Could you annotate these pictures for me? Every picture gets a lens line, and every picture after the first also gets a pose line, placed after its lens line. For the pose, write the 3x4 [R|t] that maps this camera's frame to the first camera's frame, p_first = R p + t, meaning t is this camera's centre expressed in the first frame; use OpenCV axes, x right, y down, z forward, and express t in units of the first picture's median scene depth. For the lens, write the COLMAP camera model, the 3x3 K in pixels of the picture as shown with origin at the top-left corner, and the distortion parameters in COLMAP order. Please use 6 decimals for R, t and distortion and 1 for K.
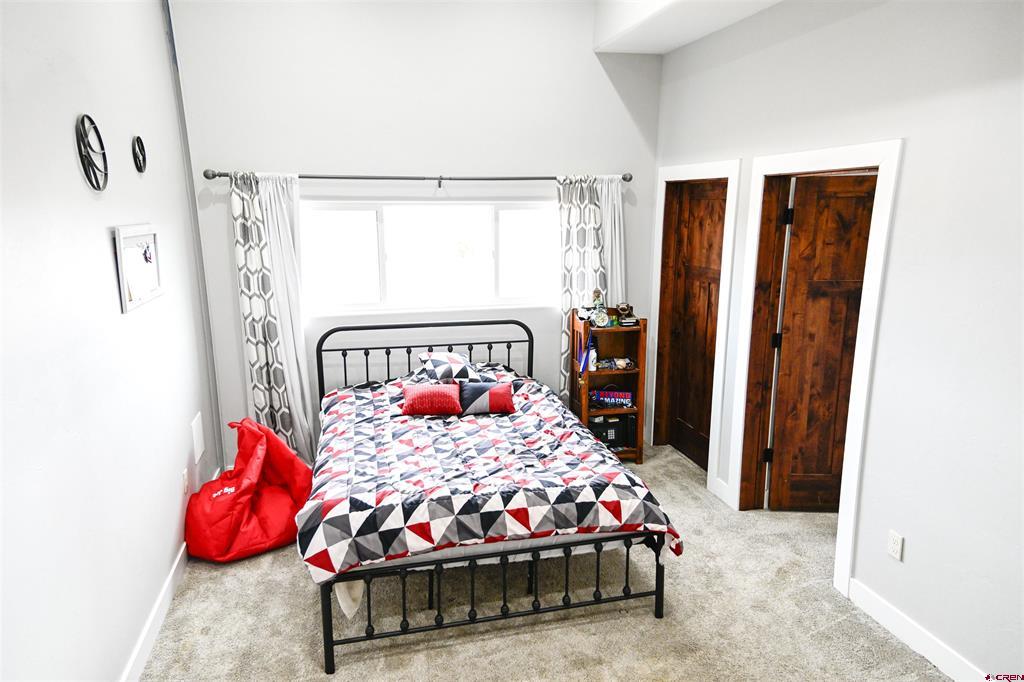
lens RADIAL K [[665.0, 0, 512.0], [0, 665.0, 341.0], [0, 0, 1]] dist [0.072058, -0.001288]
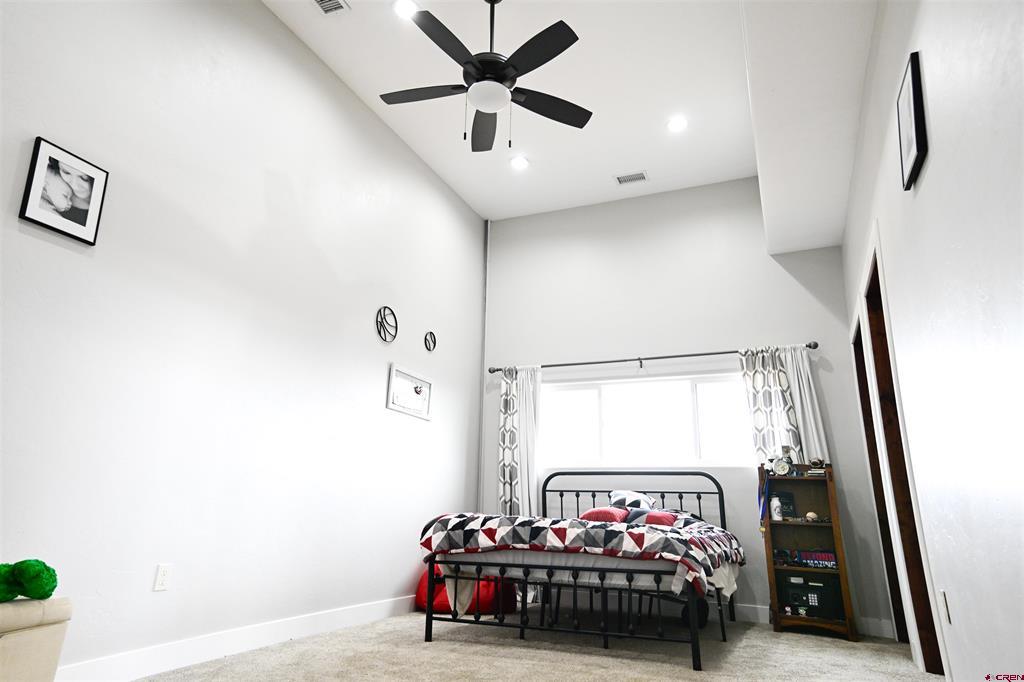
lens RADIAL K [[655.3, 0, 512.0], [0, 655.3, 341.0], [0, 0, 1]] dist [0.123601, 0.000040]
pose [[0.793063, -0.145103, -0.591604, 0.480592], [-0.147612, 0.896486, -0.417759, 0.308960], [0.590983, 0.418637, 0.689552, -0.048098]]
